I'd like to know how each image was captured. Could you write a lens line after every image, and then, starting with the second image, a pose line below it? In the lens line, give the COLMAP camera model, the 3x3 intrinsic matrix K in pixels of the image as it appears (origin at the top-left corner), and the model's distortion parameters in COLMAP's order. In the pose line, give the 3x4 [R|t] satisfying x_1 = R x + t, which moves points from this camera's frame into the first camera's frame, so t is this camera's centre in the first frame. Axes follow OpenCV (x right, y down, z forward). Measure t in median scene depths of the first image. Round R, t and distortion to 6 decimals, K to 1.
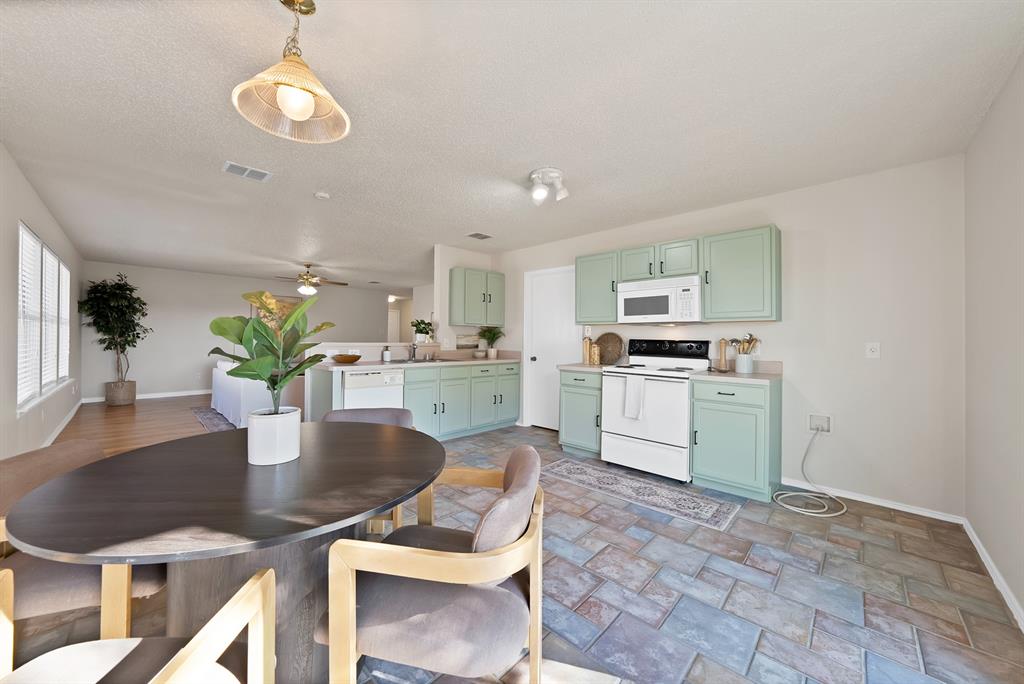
lens RADIAL K [[368.1, 0, 508.3], [0, 368.1, 337.6], [0, 0, 1]] dist [-0.031649, 0.006272]
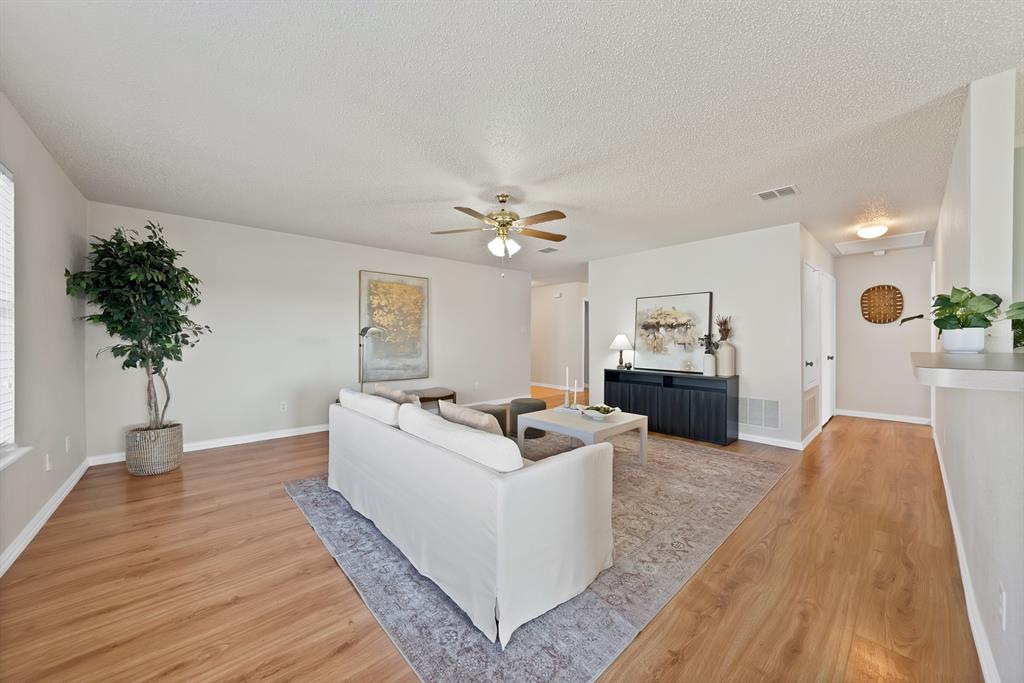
lens RADIAL K [[364.2, 0, 513.6], [0, 364.2, 338.8], [0, 0, 1]] dist [-0.013775, 0.000147]
pose [[0.997188, -0.010469, -0.074212, -0.790910], [0.010991, 0.999918, 0.006621, -0.007677], [0.074137, -0.007418, 0.997220, 0.785789]]
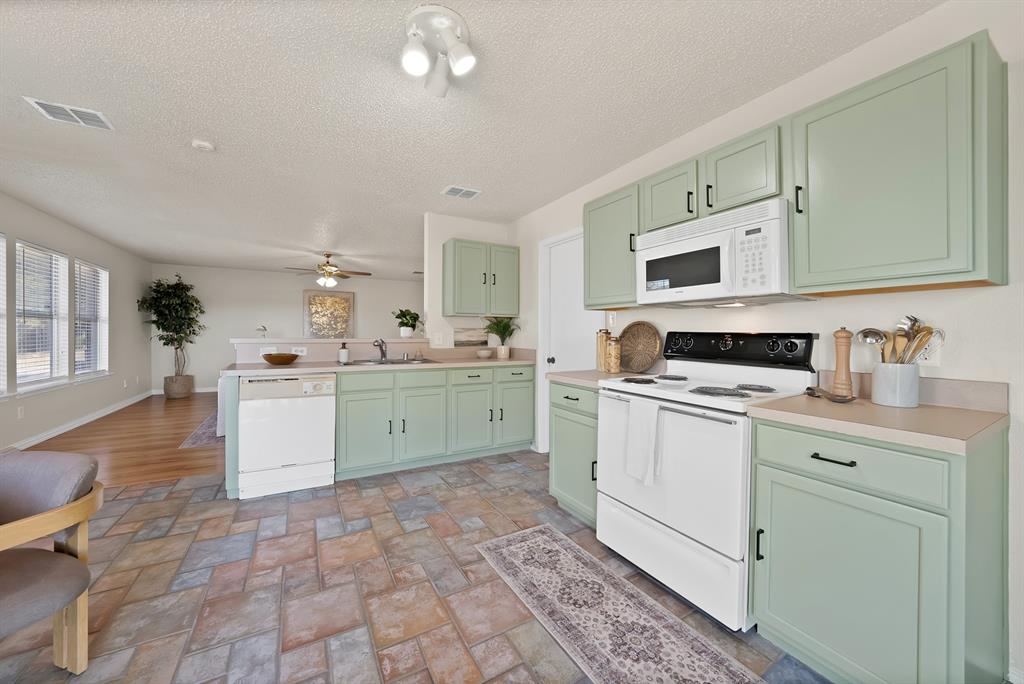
lens RADIAL K [[374.0, 0, 517.3], [0, 374.0, 335.3], [0, 0, 1]] dist [-0.026685, 0.006358]
pose [[0.961772, -0.004619, -0.273813, 0.266036], [0.006360, 0.999965, 0.005471, 0.005146], [0.273778, -0.007004, 0.961767, 0.361340]]
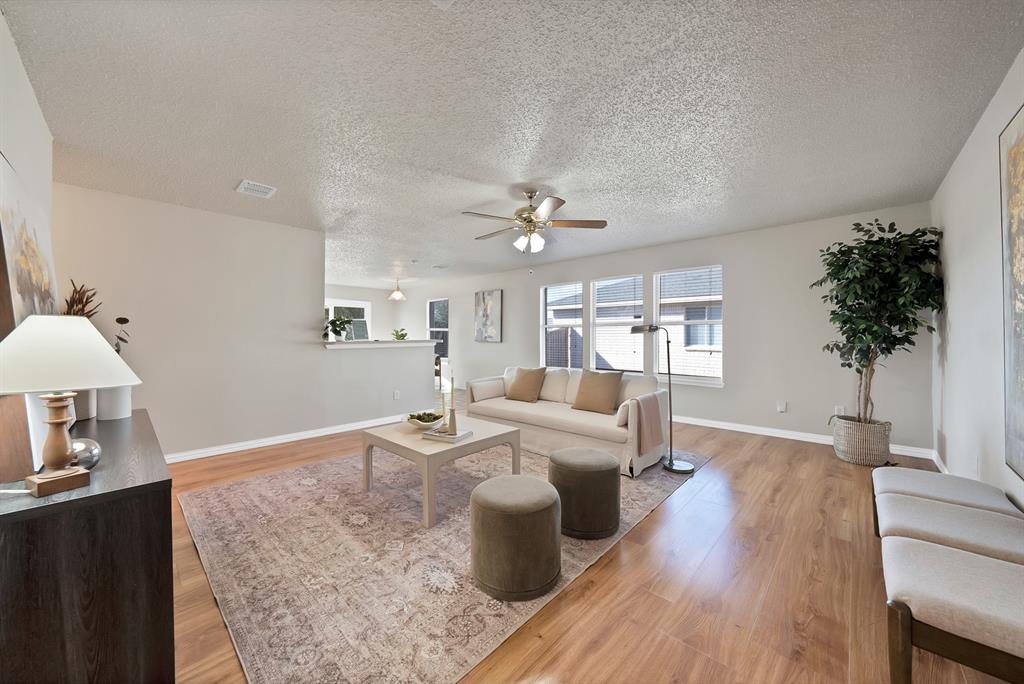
lens RADIAL K [[375.1, 0, 508.9], [0, 375.1, 336.7], [0, 0, 1]] dist [-0.012701, -0.000007]
pose [[-0.999964, -0.007788, -0.003279, -0.821238], [-0.007776, 0.999962, -0.003854, 0.002874], [0.003309, -0.003829, -0.999987, 2.400144]]
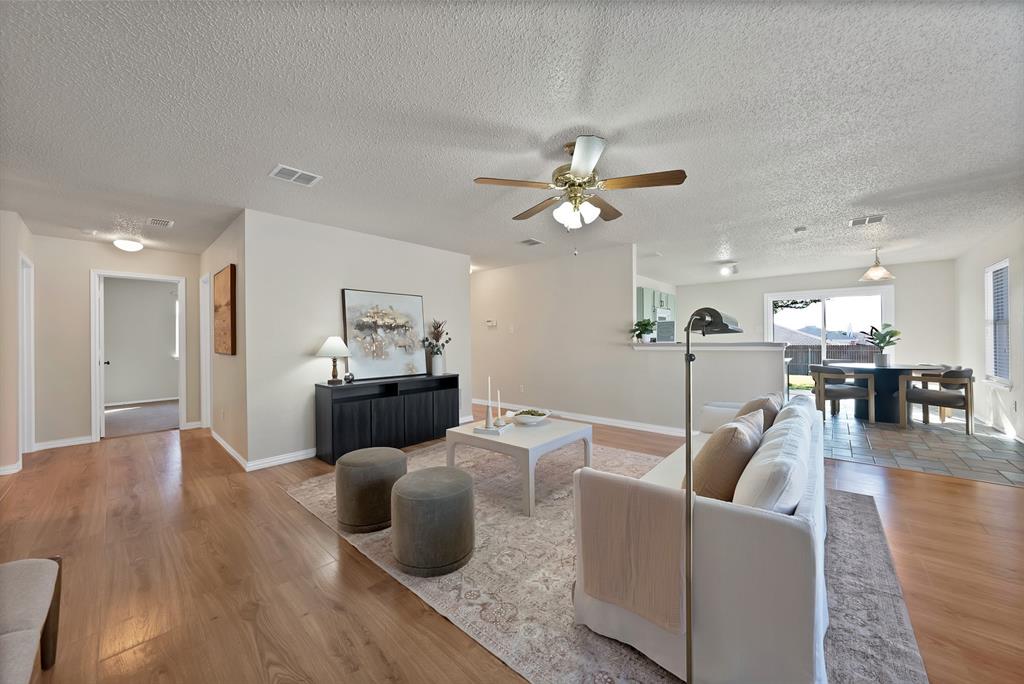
lens RADIAL K [[363.6, 0, 510.5], [0, 363.6, 337.2], [0, 0, 1]] dist [-0.031269, 0.006271]
pose [[-0.029486, -0.004892, 0.999553, -1.453542], [0.005614, 0.999971, 0.005060, -0.009723], [-0.999549, 0.005761, -0.029458, 1.705274]]
